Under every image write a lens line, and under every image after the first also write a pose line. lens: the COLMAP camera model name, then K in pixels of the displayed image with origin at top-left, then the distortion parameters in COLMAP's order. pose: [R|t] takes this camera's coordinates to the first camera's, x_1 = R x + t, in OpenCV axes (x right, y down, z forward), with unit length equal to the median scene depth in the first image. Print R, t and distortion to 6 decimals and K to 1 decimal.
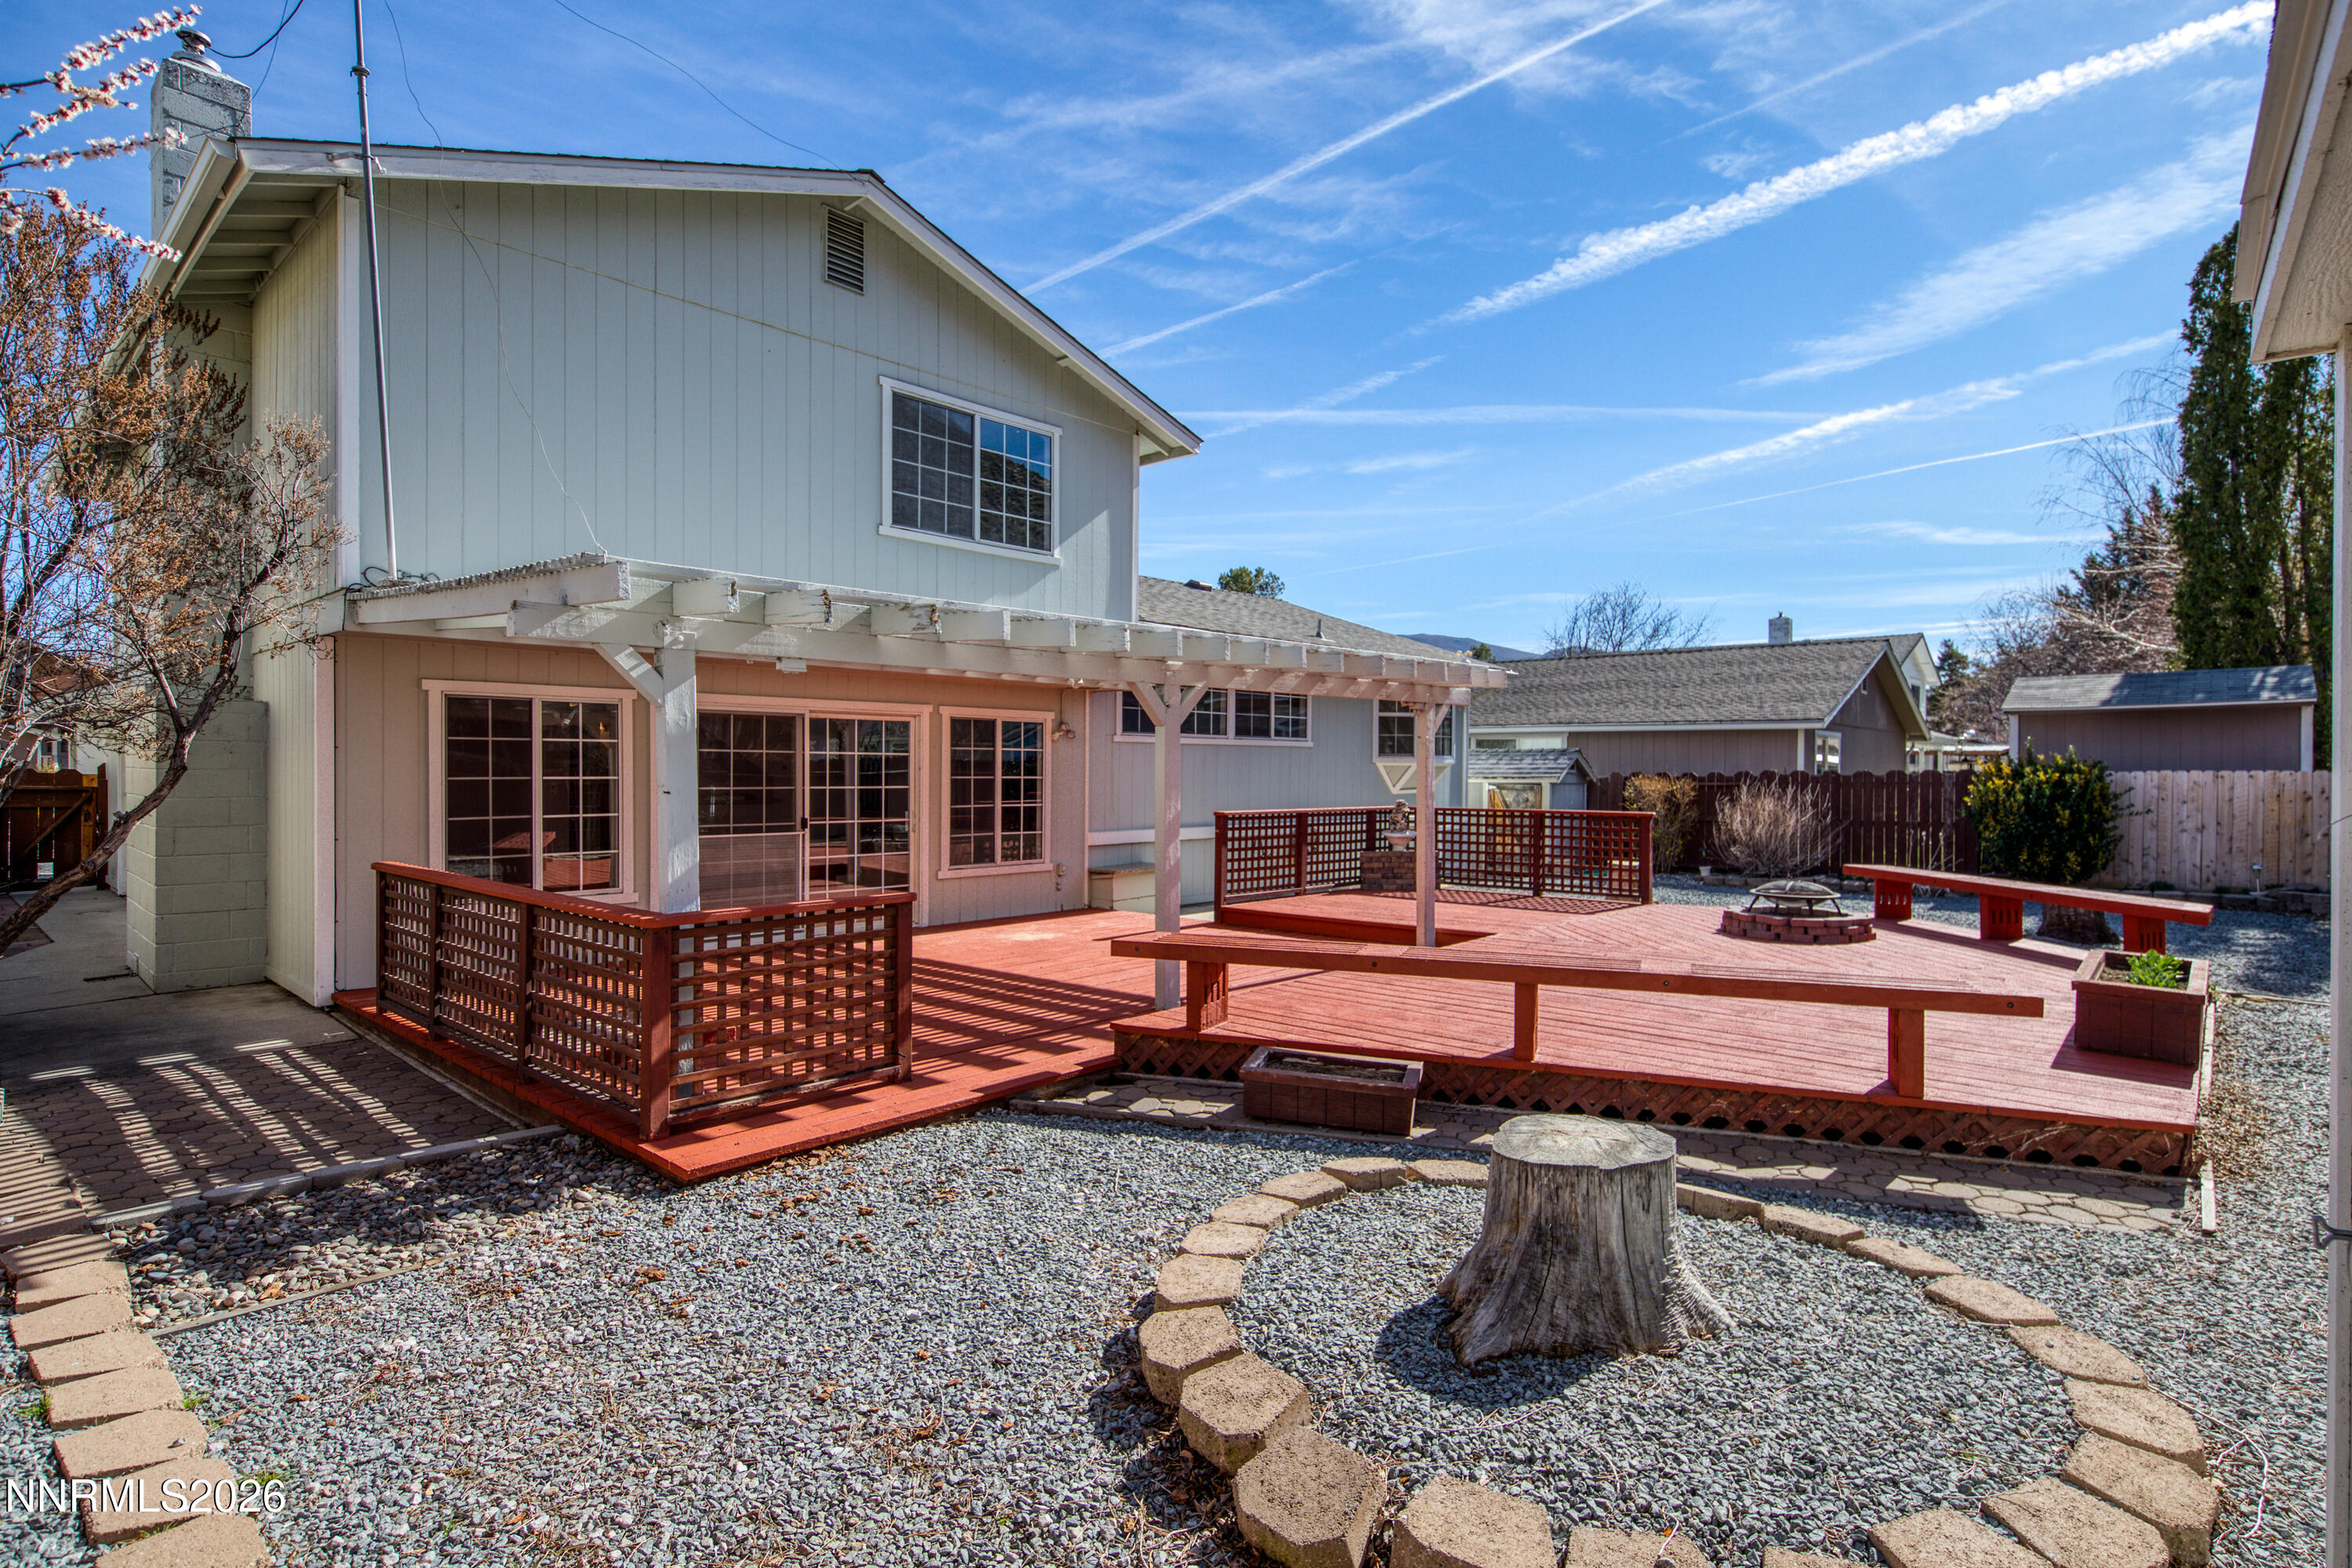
lens RADIAL K [[1219.5, 0, 1176.0], [0, 1219.5, 784.0], [0, 0, 1]] dist [0.131691, -0.114674]
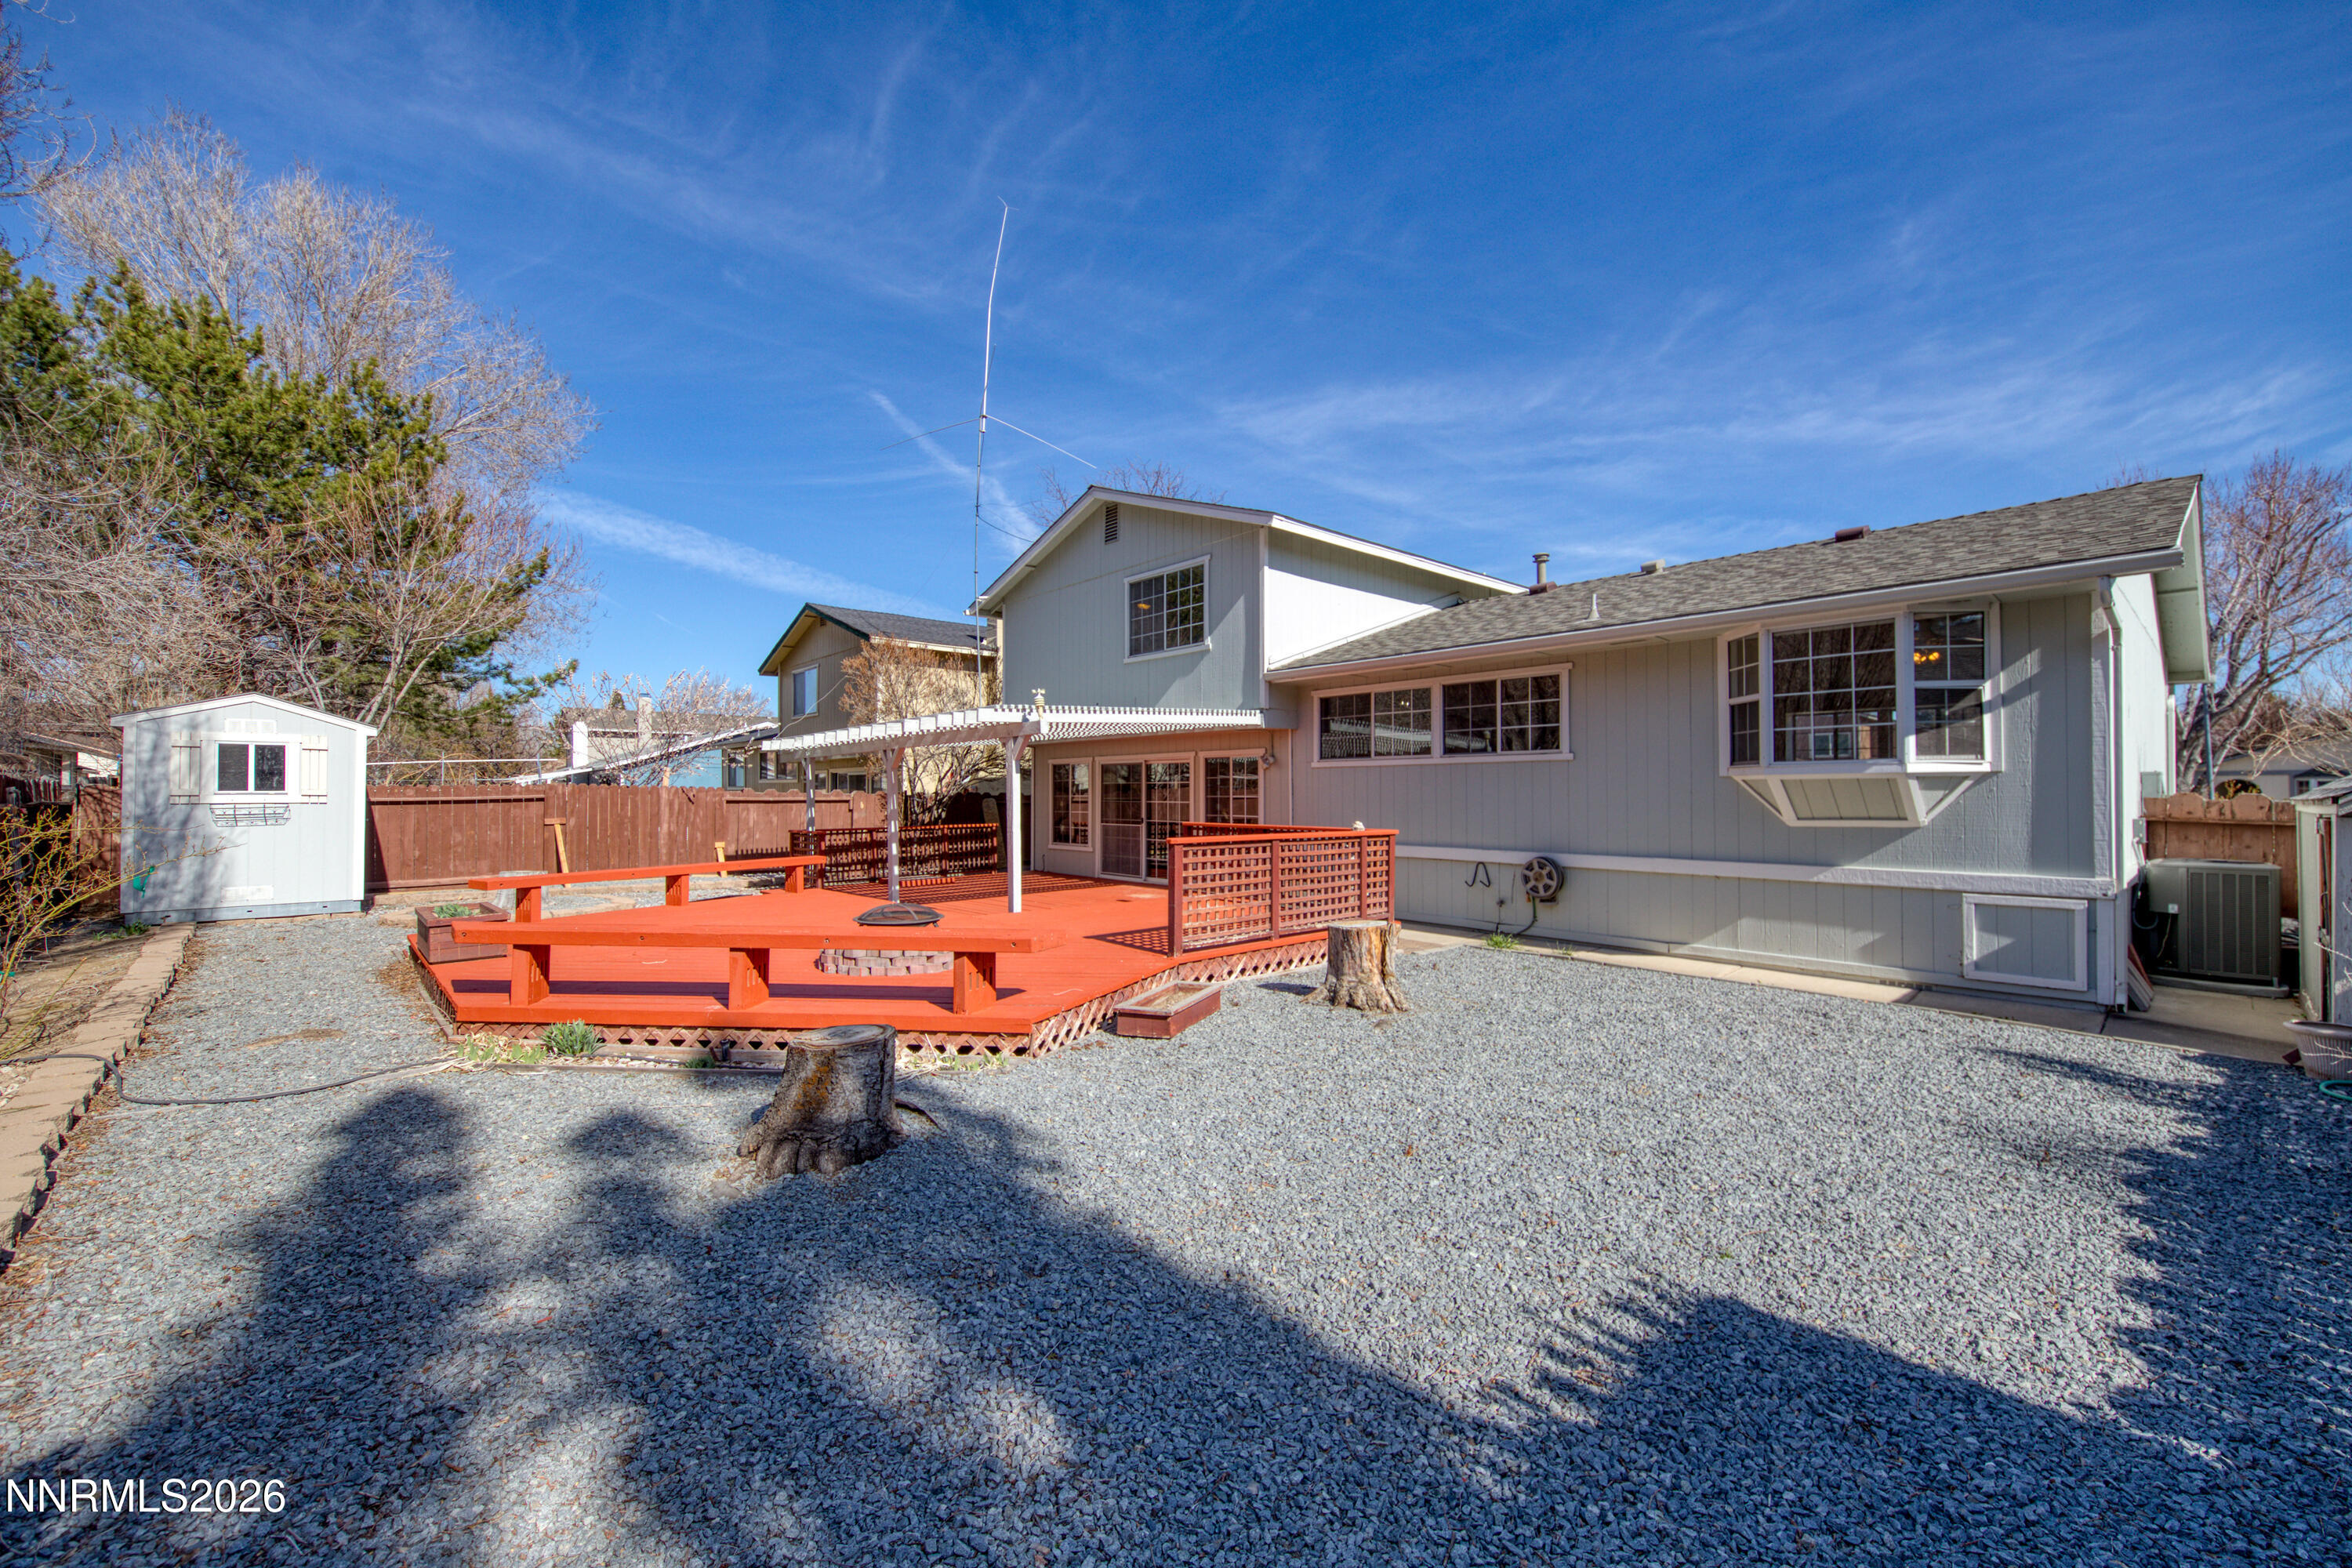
lens RADIAL K [[970.1, 0, 1176.0], [0, 970.1, 784.0], [0, 0, 1]] dist [-0.000766, -0.000069]
pose [[-0.125397, -0.018281, -0.991938, 1.033017], [-0.013464, 0.999770, -0.016723, -0.000448], [0.992015, 0.011258, -0.125614, 1.103676]]
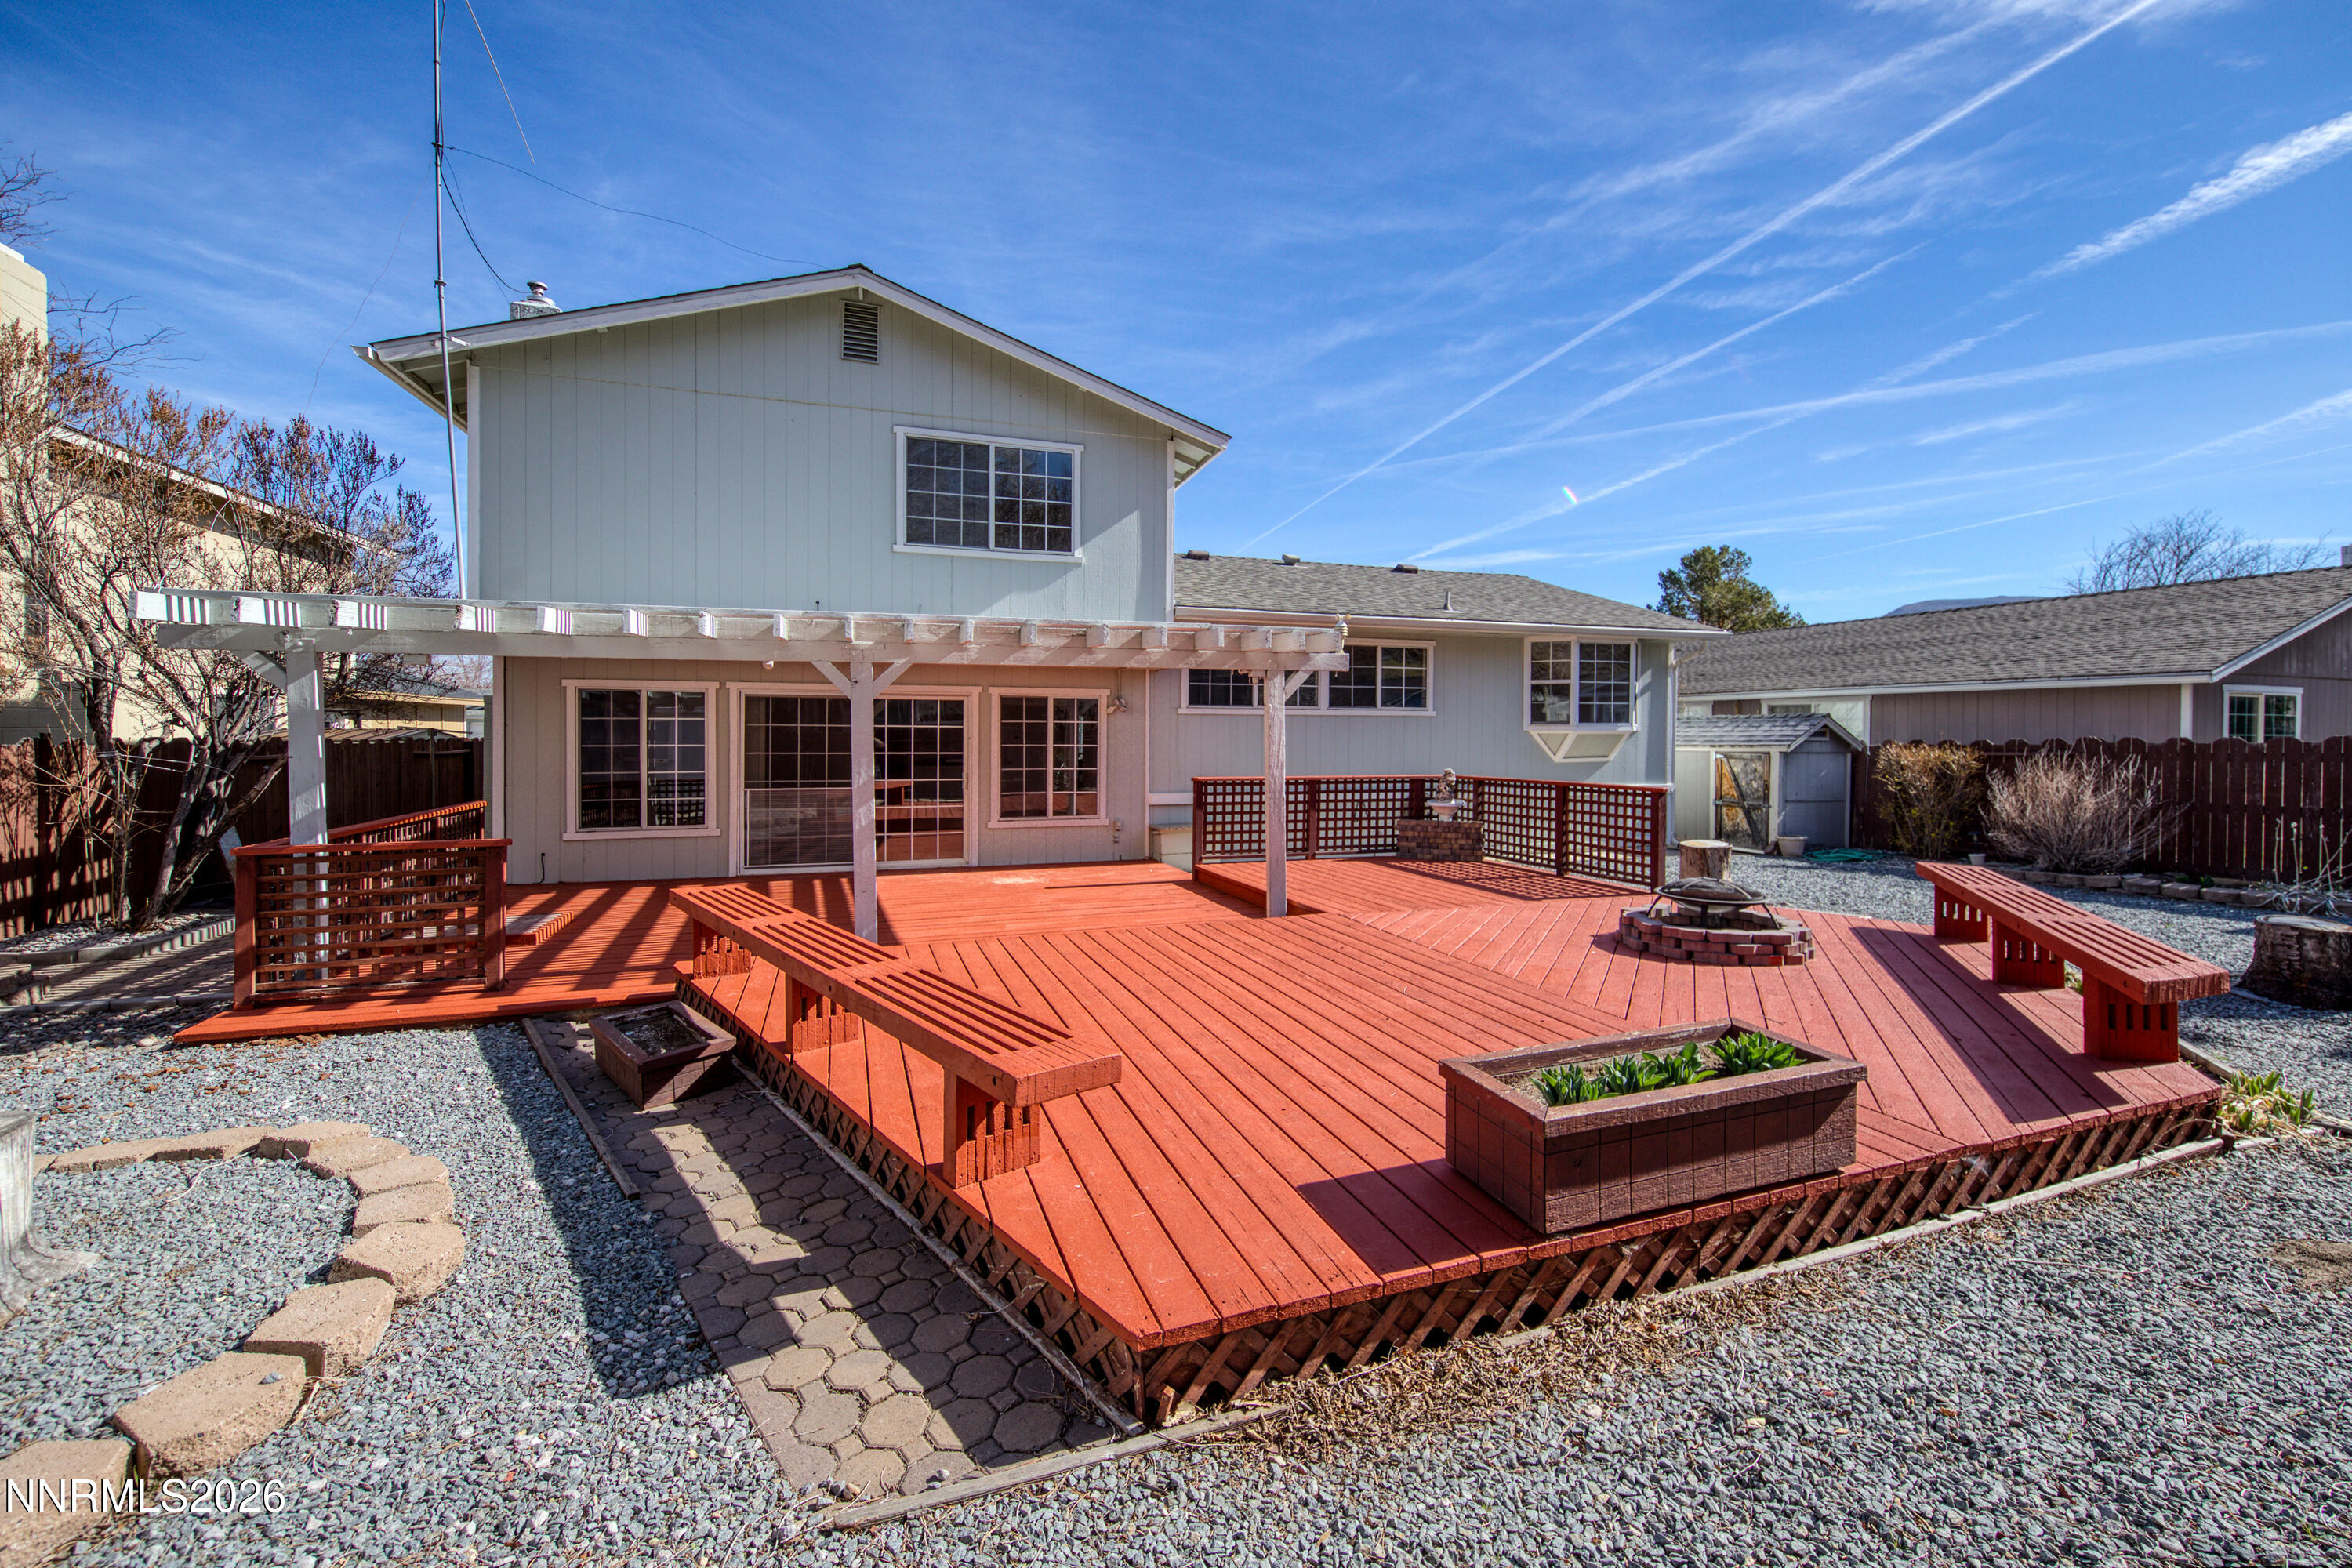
lens RADIAL K [[965.3, 0, 1199.7], [0, 965.3, 743.4], [0, 0, 1]] dist [0.022564, -0.000231]
pose [[0.879017, 0.001563, -0.476788, 0.438605], [-0.003846, 0.999985, -0.003814, -0.004469], [0.476775, 0.005186, 0.879010, 0.250574]]
